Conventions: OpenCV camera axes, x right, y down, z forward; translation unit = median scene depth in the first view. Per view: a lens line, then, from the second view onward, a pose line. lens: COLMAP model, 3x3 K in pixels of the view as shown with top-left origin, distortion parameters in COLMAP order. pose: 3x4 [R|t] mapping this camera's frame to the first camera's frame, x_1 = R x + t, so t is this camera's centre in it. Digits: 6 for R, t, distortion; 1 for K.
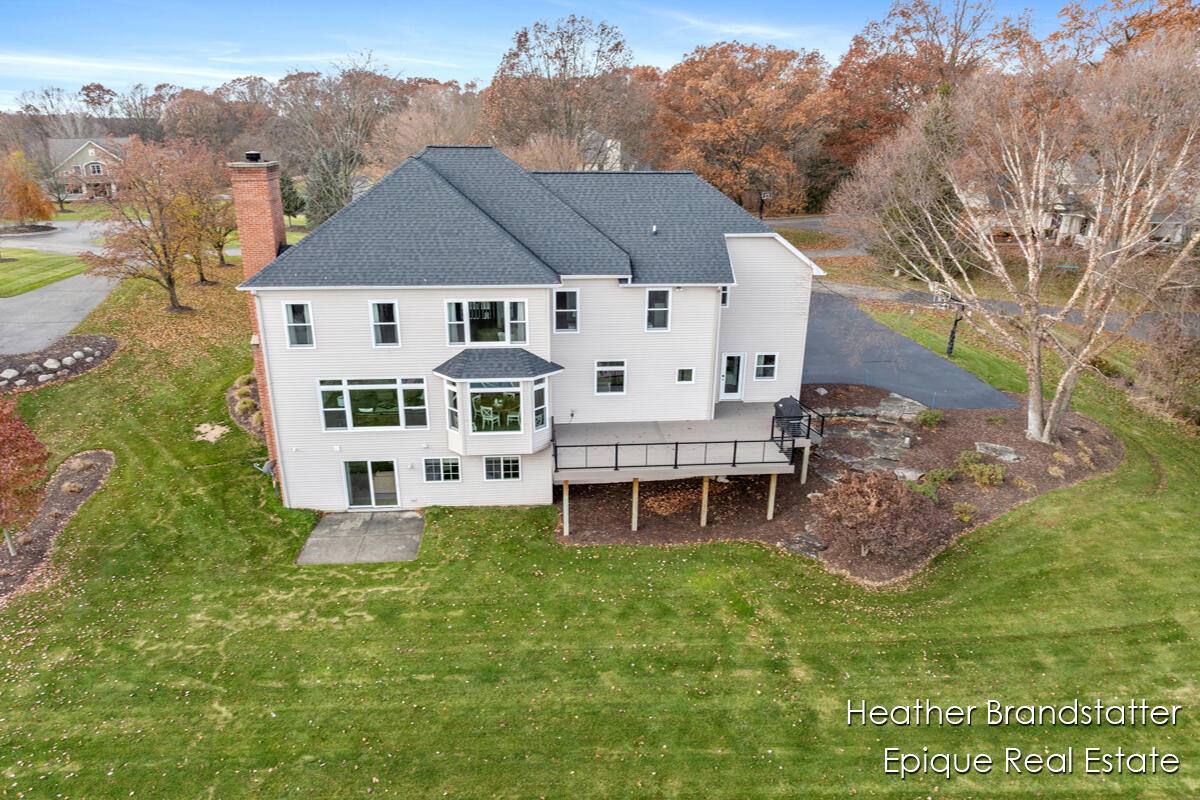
lens RADIAL K [[845.8, 0, 635.2], [0, 845.8, 462.4], [0, 0, 1]] dist [-0.043091, 0.005468]
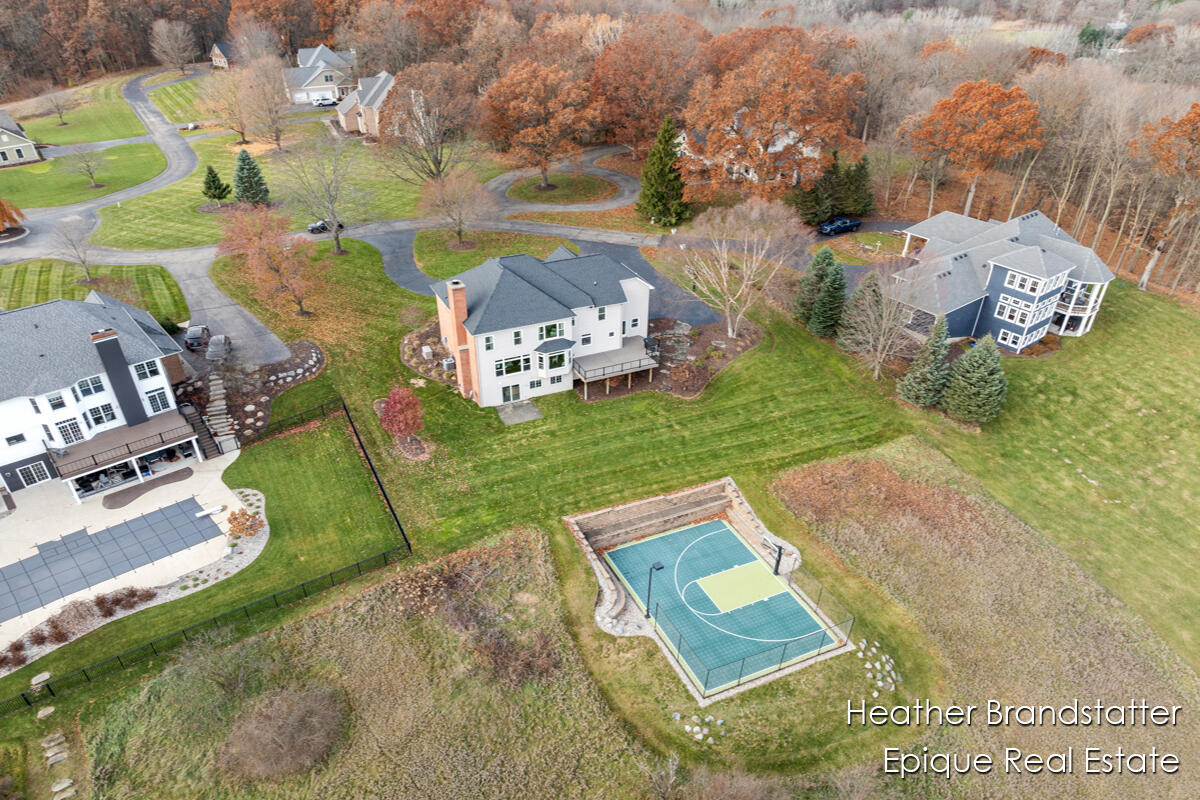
lens RADIAL K [[792.9, 0, 623.5], [0, 792.9, 466.2], [0, 0, 1]] dist [-0.027038, 0.001182]
pose [[0.945209, -0.195175, 0.261700, -0.695657], [0.132970, 0.962269, 0.237396, -0.313027], [-0.298160, -0.189591, 0.935498, -1.575793]]
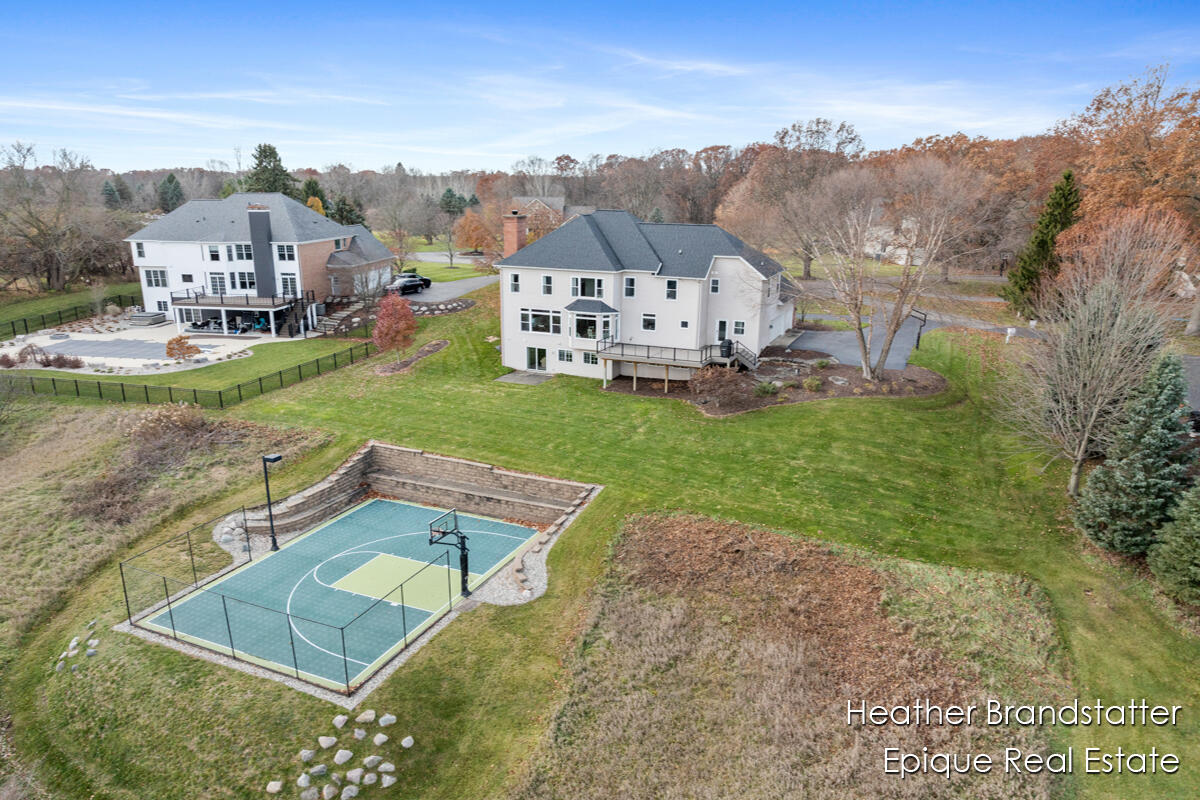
lens RADIAL K [[851.2, 0, 608.8], [0, 851.2, 441.5], [0, 0, 1]] dist [-0.039699, -0.000321]
pose [[0.870716, 0.141939, -0.470857, 0.930054], [-0.184372, 0.981827, -0.044972, 0.303645], [0.455917, 0.125971, 0.881063, -0.842345]]
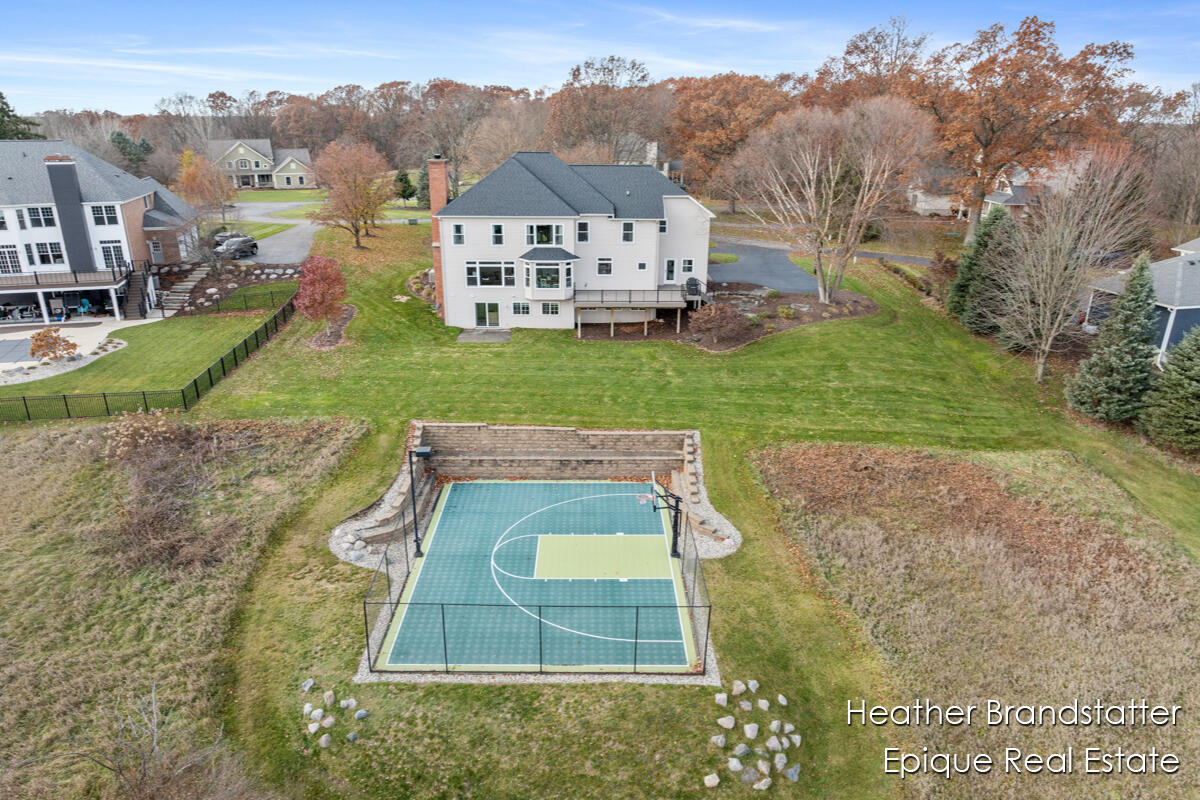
lens RADIAL K [[831.3, 0, 626.5], [0, 831.3, 457.3], [0, 0, 1]] dist [-0.039947, 0.005312]
pose [[0.996713, 0.027820, -0.076084, 0.195091], [-0.027700, 0.999613, 0.002639, 0.364758], [0.076128, -0.000523, 0.997098, -1.017549]]
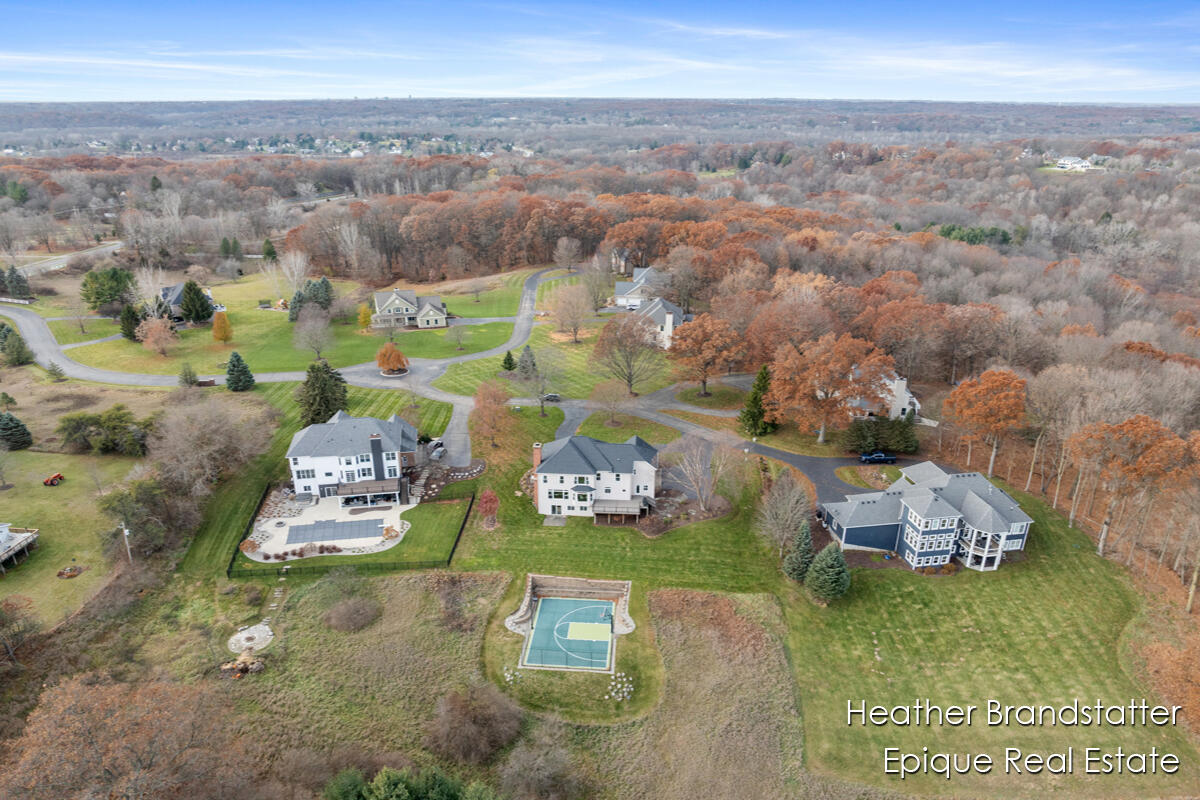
lens RADIAL K [[792.9, 0, 623.5], [0, 792.9, 466.2], [0, 0, 1]] dist [-0.027038, 0.001182]
pose [[0.985766, 0.060045, -0.157033, 0.763964], [-0.057175, 0.998105, 0.022737, -0.351911], [0.158101, -0.013435, 0.987332, -3.426034]]
